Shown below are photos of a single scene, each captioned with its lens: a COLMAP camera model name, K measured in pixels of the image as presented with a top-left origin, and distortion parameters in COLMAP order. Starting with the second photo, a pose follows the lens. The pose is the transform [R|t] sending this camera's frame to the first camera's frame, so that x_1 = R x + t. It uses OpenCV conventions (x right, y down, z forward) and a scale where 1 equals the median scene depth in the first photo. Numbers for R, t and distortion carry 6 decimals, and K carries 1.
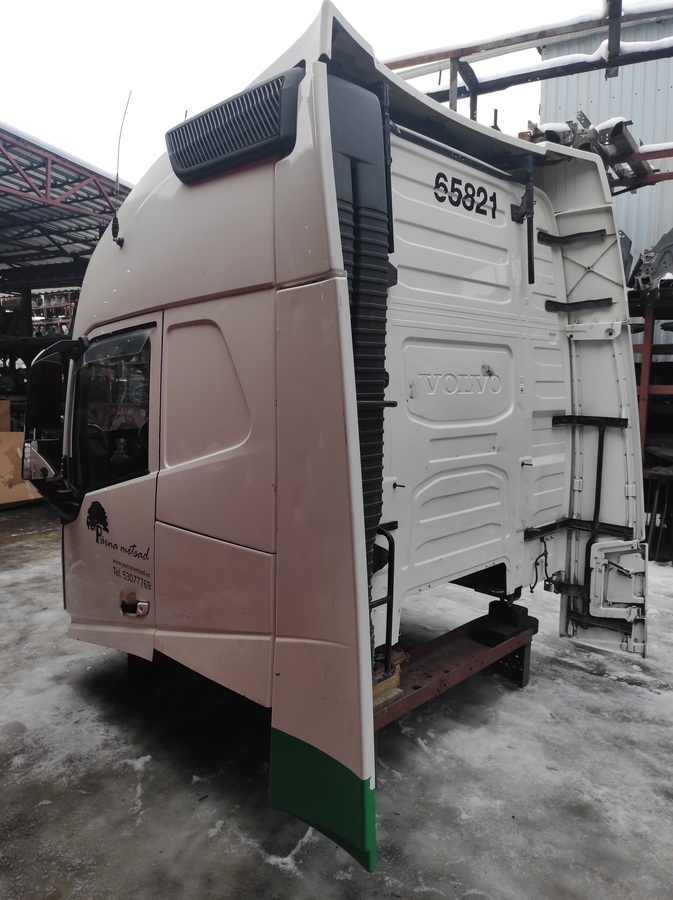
lens RADIAL K [[659.8, 0, 334.1], [0, 659.8, 449.5], [0, 0, 1]] dist [0.041950, -0.043673]
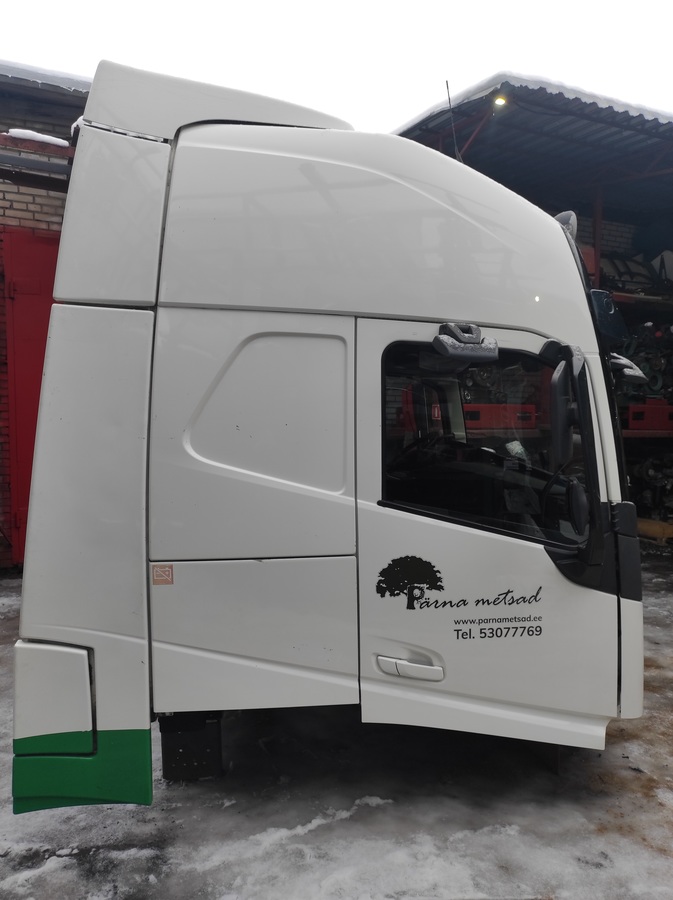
lens RADIAL K [[659.8, 0, 334.1], [0, 659.8, 449.5], [0, 0, 1]] dist [0.041950, -0.043673]
pose [[-0.638672, 0.045220, -0.768149, 0.885985], [-0.083838, 0.988239, 0.127883, -0.177816], [0.764898, 0.146076, -0.627370, 1.879236]]
